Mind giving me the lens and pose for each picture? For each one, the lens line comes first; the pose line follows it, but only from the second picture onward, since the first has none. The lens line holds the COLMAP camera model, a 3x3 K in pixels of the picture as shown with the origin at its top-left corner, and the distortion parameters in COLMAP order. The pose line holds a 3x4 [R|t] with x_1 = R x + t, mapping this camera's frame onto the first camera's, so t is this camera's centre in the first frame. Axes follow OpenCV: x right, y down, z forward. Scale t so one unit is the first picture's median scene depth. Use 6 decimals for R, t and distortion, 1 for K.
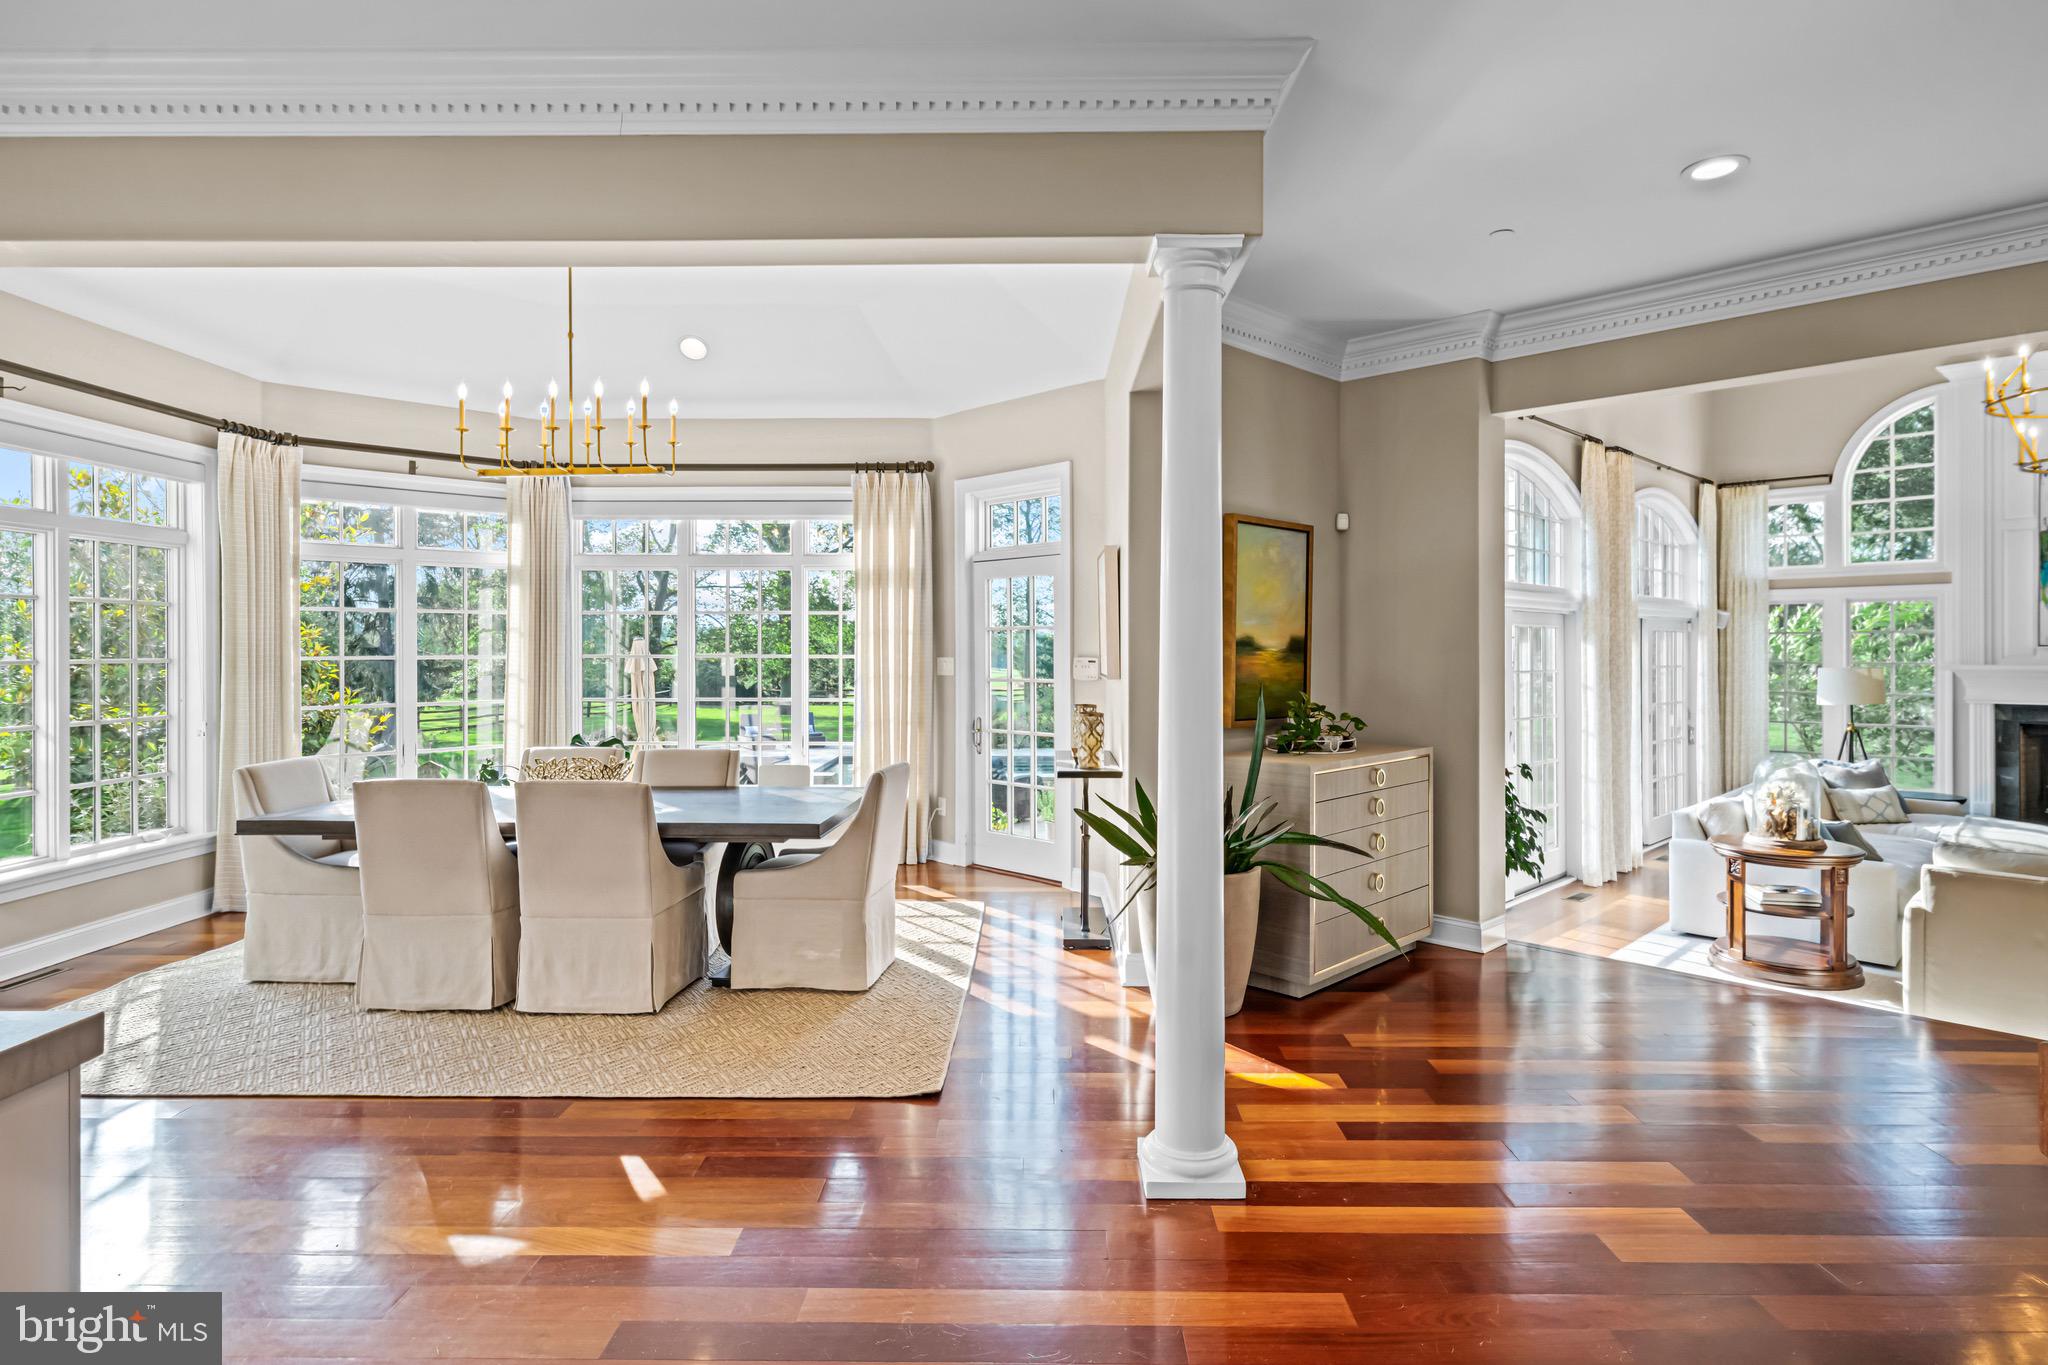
lens RADIAL K [[1097.0, 0, 1039.7], [0, 1097.0, 657.3], [0, 0, 1]] dist [0.000234, -0.000731]
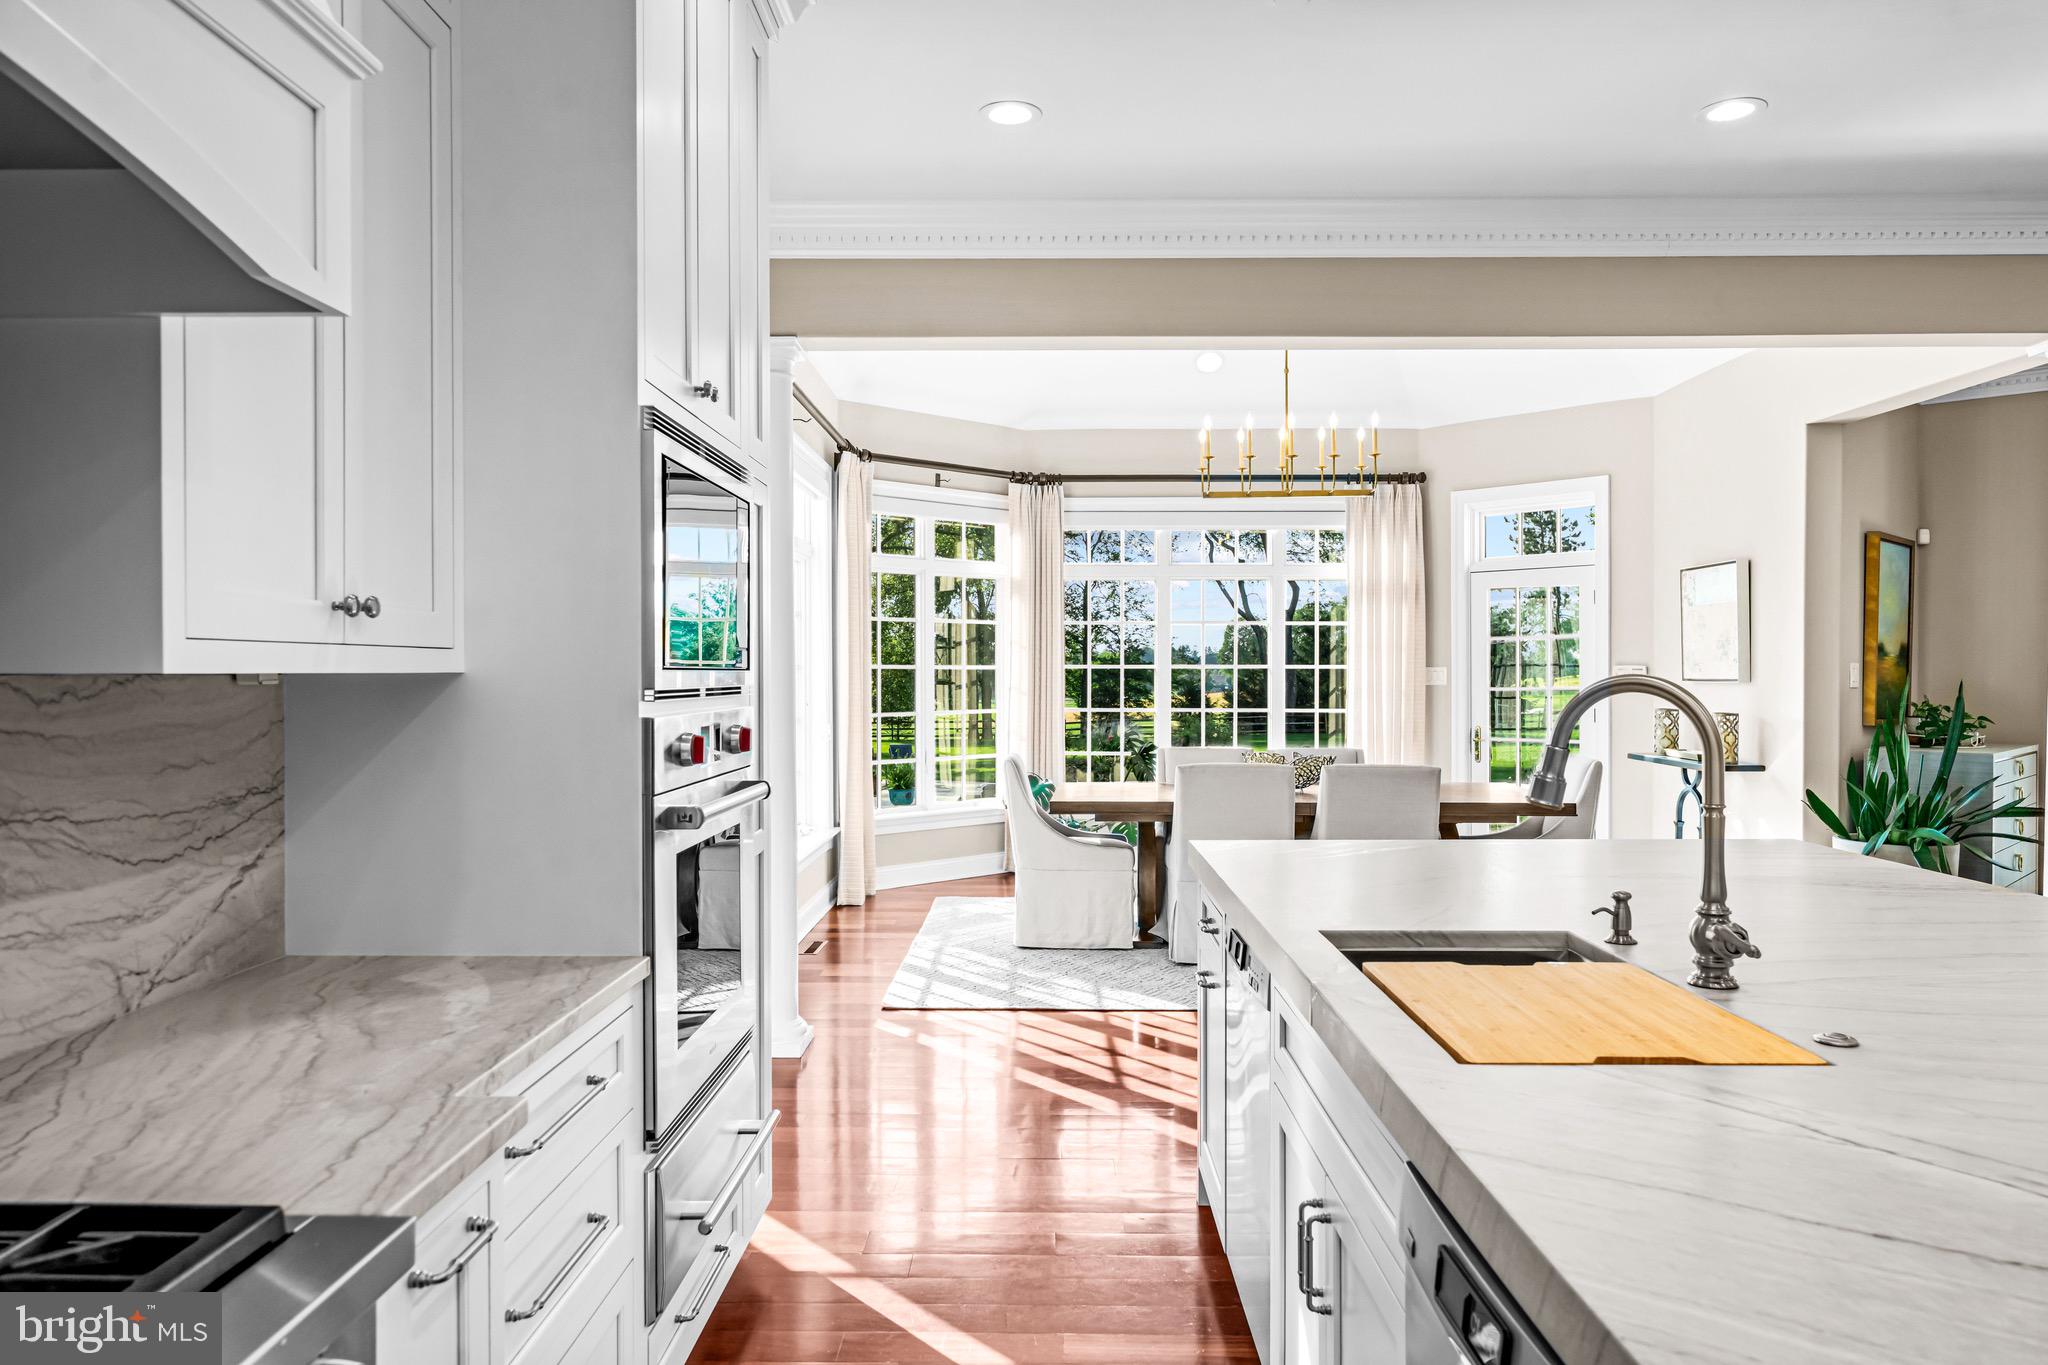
lens RADIAL K [[1381.3, 0, 1024.0], [0, 1381.3, 682.5], [0, 0, 1]] dist [-0.002405, -0.000415]
pose [[0.999964, 0.000860, -0.008477, -0.418321], [-0.000870, 0.999999, -0.001176, 0.014726], [0.008476, 0.001183, 0.999963, -0.248175]]
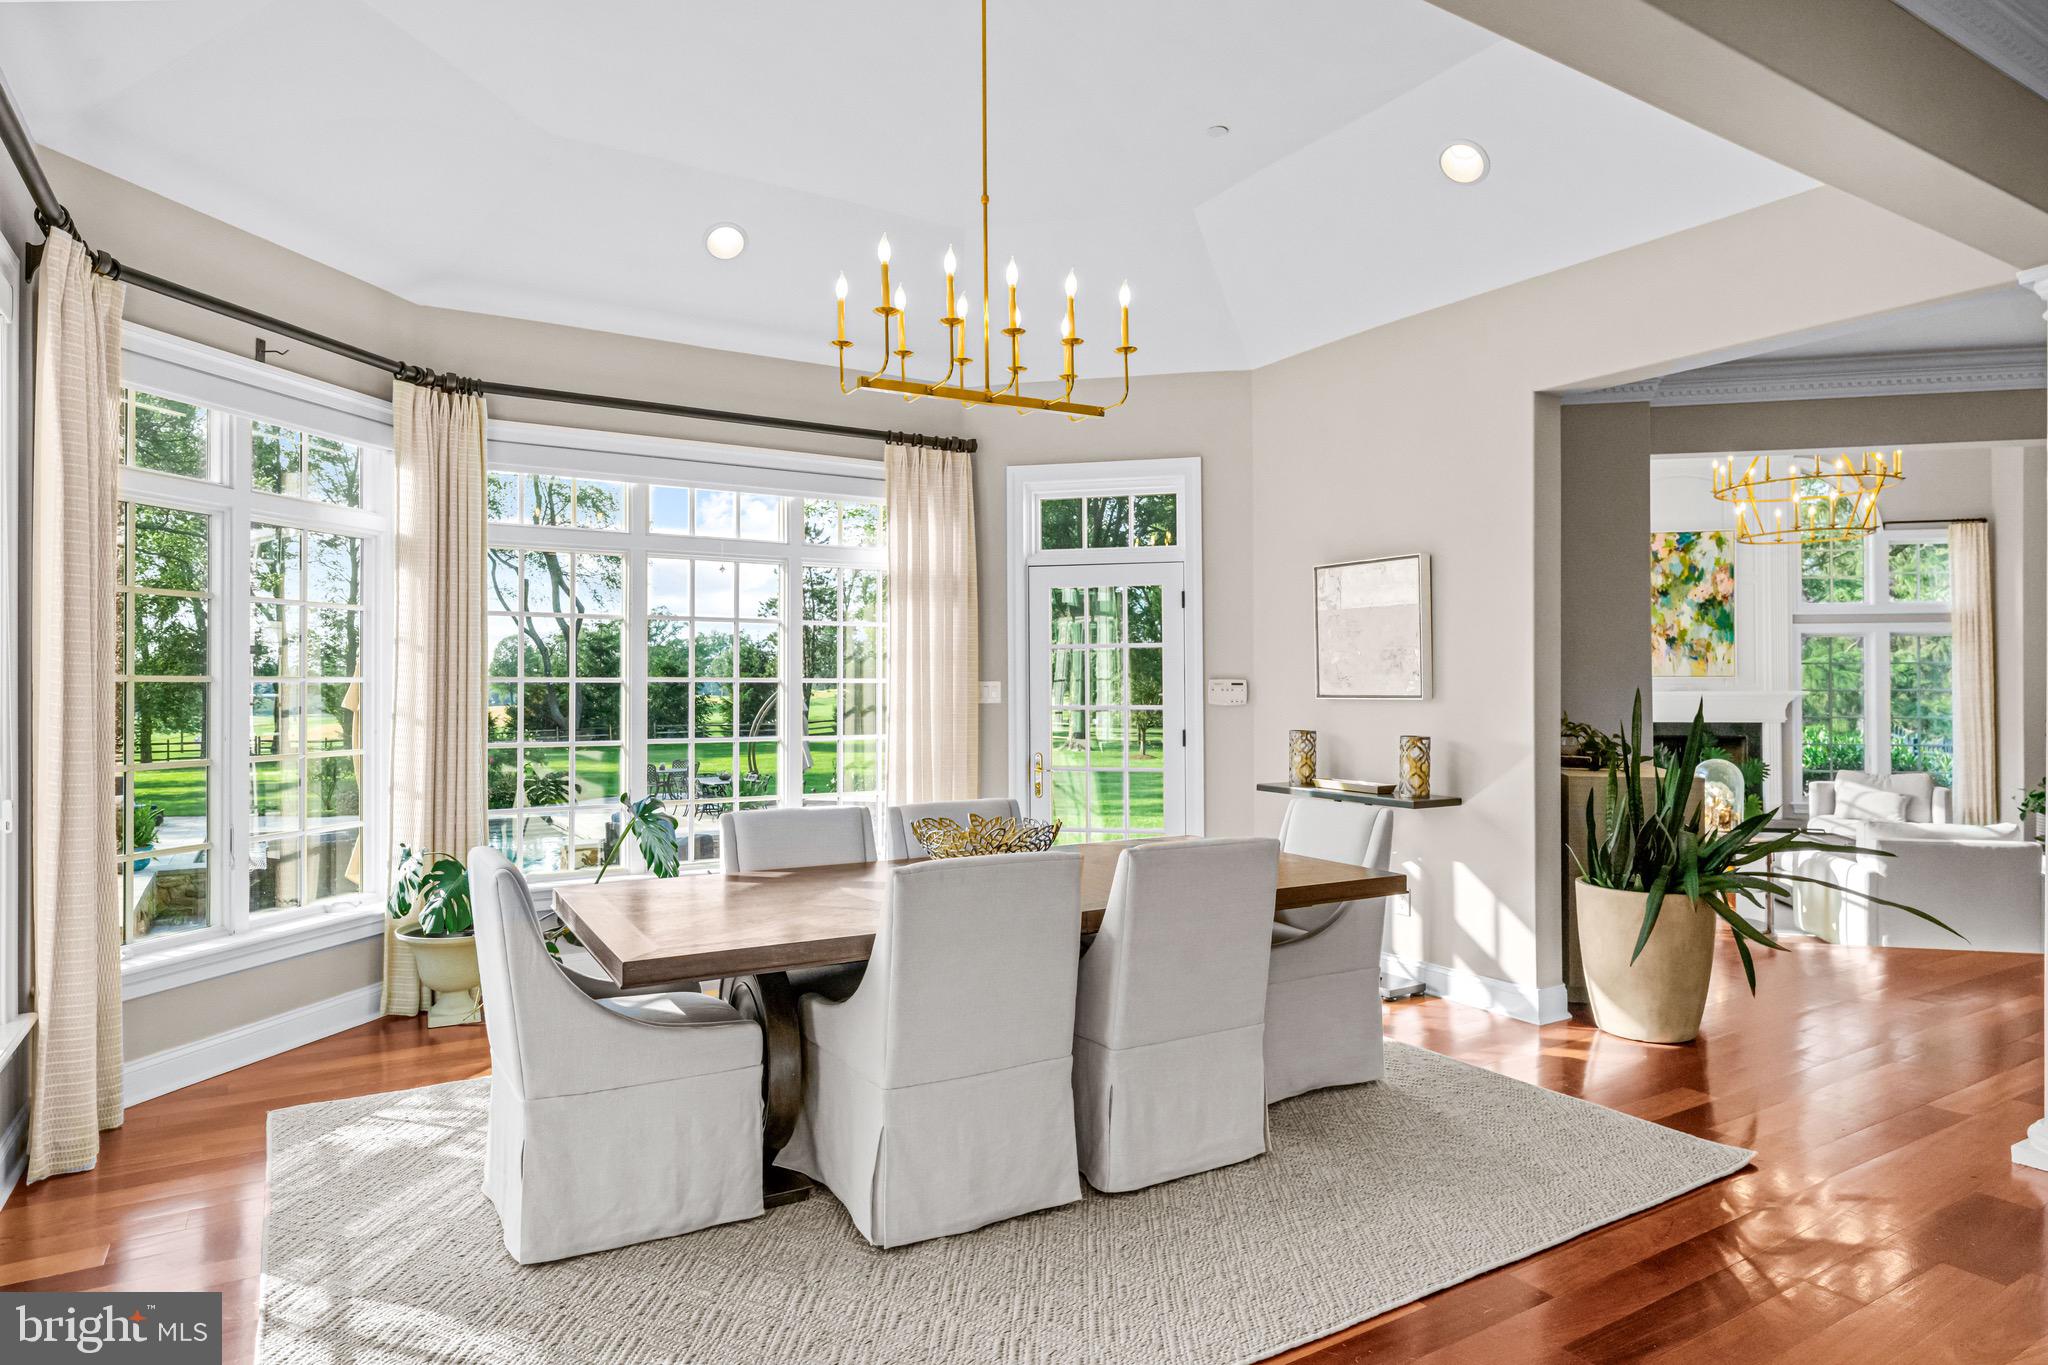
lens RADIAL K [[1183.2, 0, 1028.2], [0, 1183.2, 676.4], [0, 0, 1]] dist [-0.000392, 0.001452]
pose [[0.844420, 0.004648, 0.535661, -0.490553], [0.004971, 0.999851, -0.016512, 0.010213], [-0.535658, 0.016606, 0.844271, 0.222916]]
